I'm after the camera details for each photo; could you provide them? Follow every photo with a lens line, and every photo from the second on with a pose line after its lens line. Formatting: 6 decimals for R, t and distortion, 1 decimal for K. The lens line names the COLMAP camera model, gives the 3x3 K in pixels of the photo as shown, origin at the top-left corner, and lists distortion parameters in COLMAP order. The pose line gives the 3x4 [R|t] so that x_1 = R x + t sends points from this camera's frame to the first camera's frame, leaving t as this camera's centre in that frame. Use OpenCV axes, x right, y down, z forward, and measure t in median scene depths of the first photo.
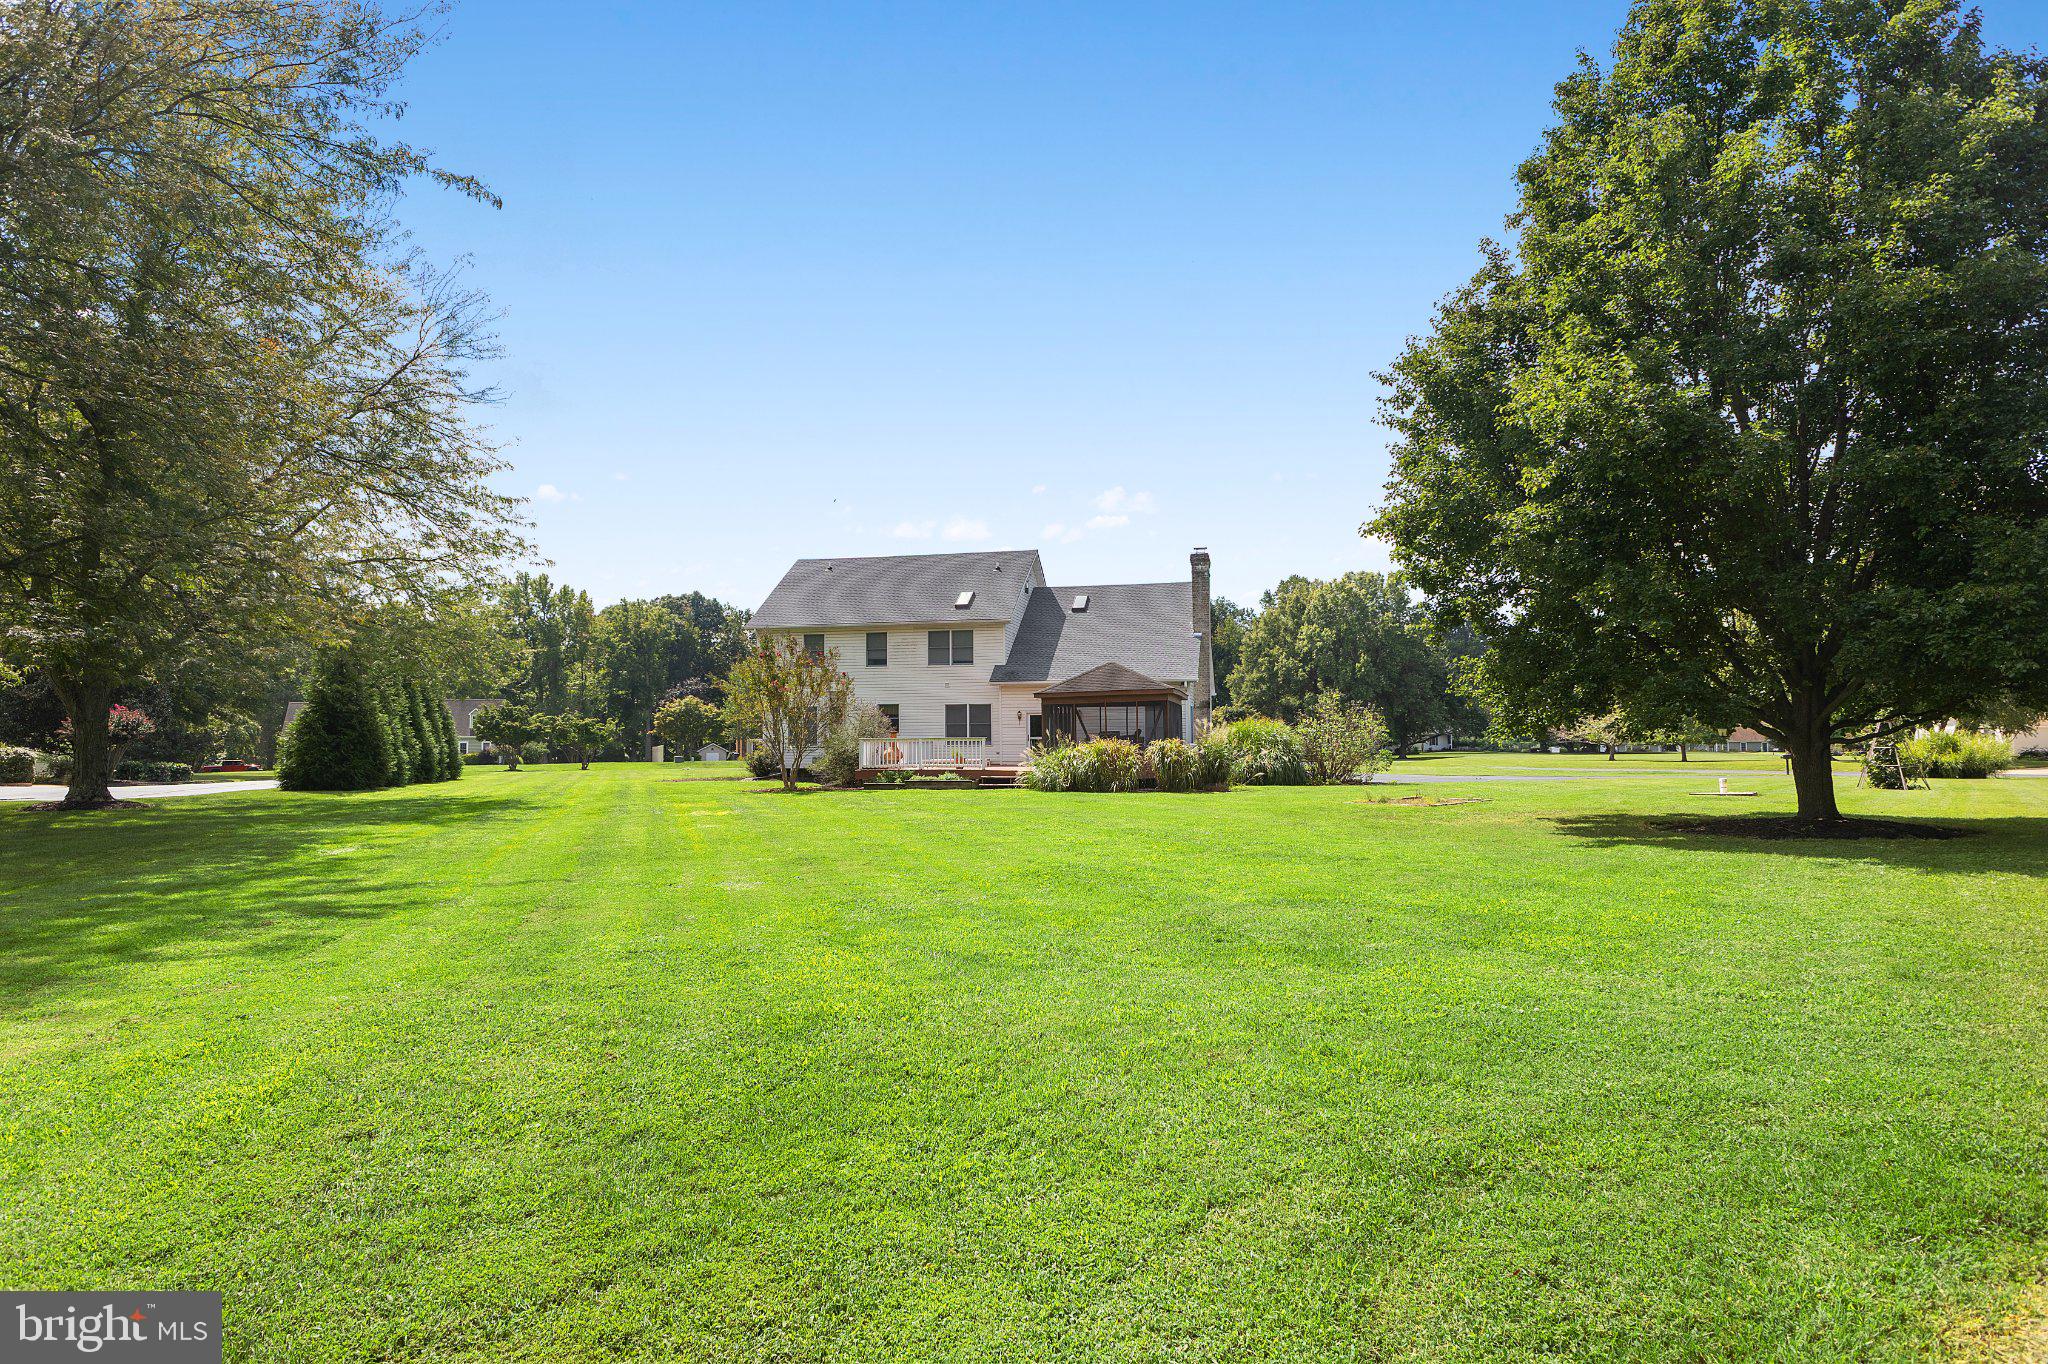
lens RADIAL K [[1245.0, 0, 1025.4], [0, 1245.0, 683.5], [0, 0, 1]] dist [0.000389, -0.000018]
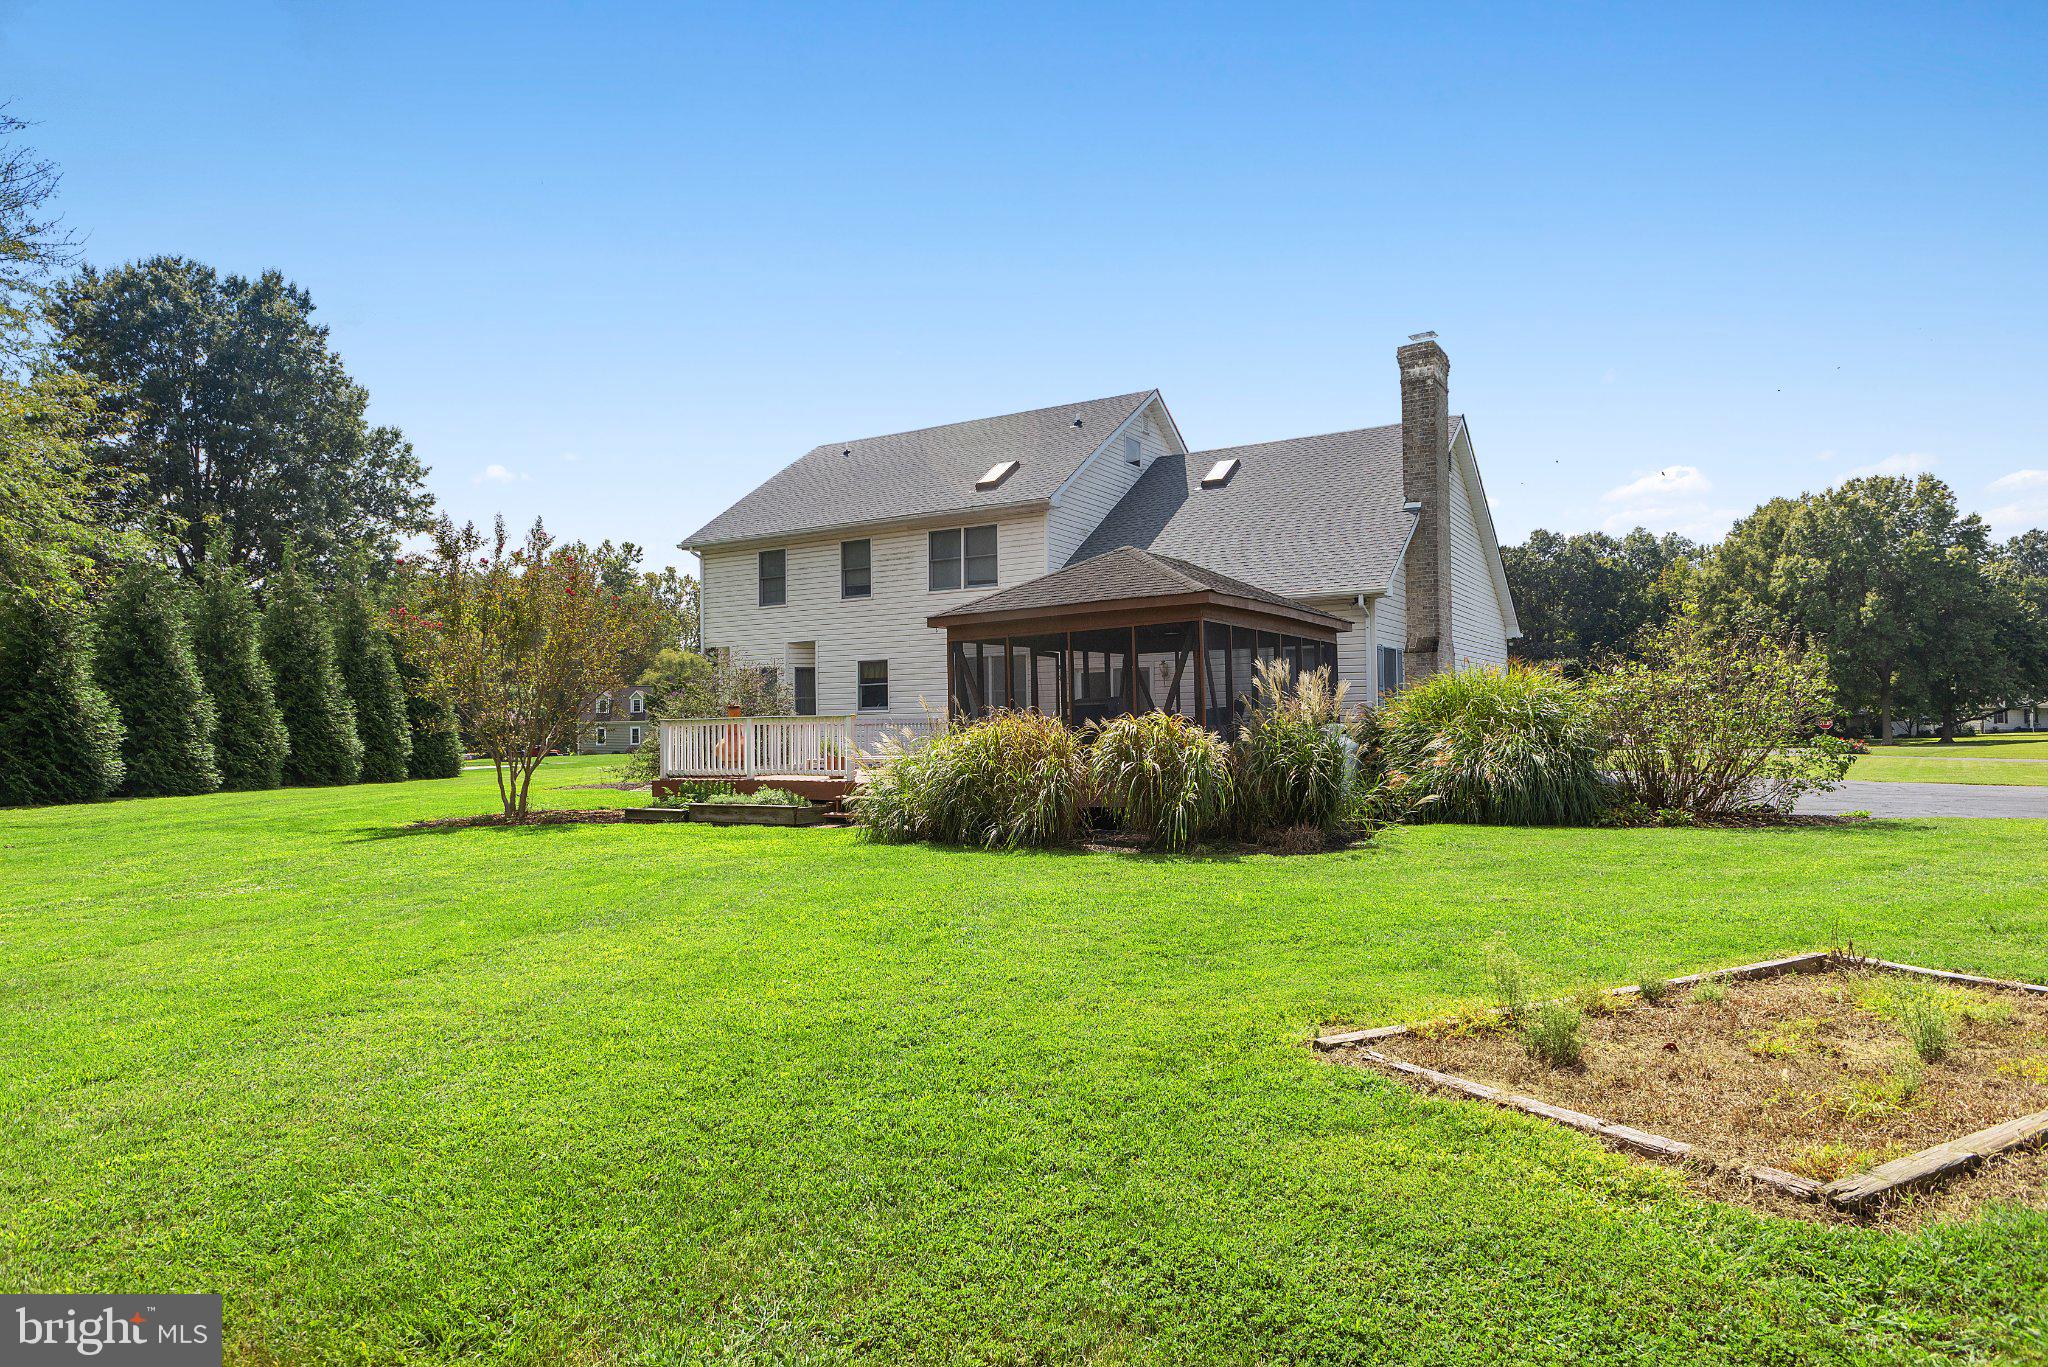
lens RADIAL K [[1266.4, 0, 1021.3], [0, 1266.4, 692.5], [0, 0, 1]] dist [-0.006210, -0.000959]
pose [[0.940914, -0.015008, -0.338312, 0.149455], [0.022511, 0.999580, 0.018266, 0.021167], [0.337896, -0.024803, 0.940857, 0.435333]]
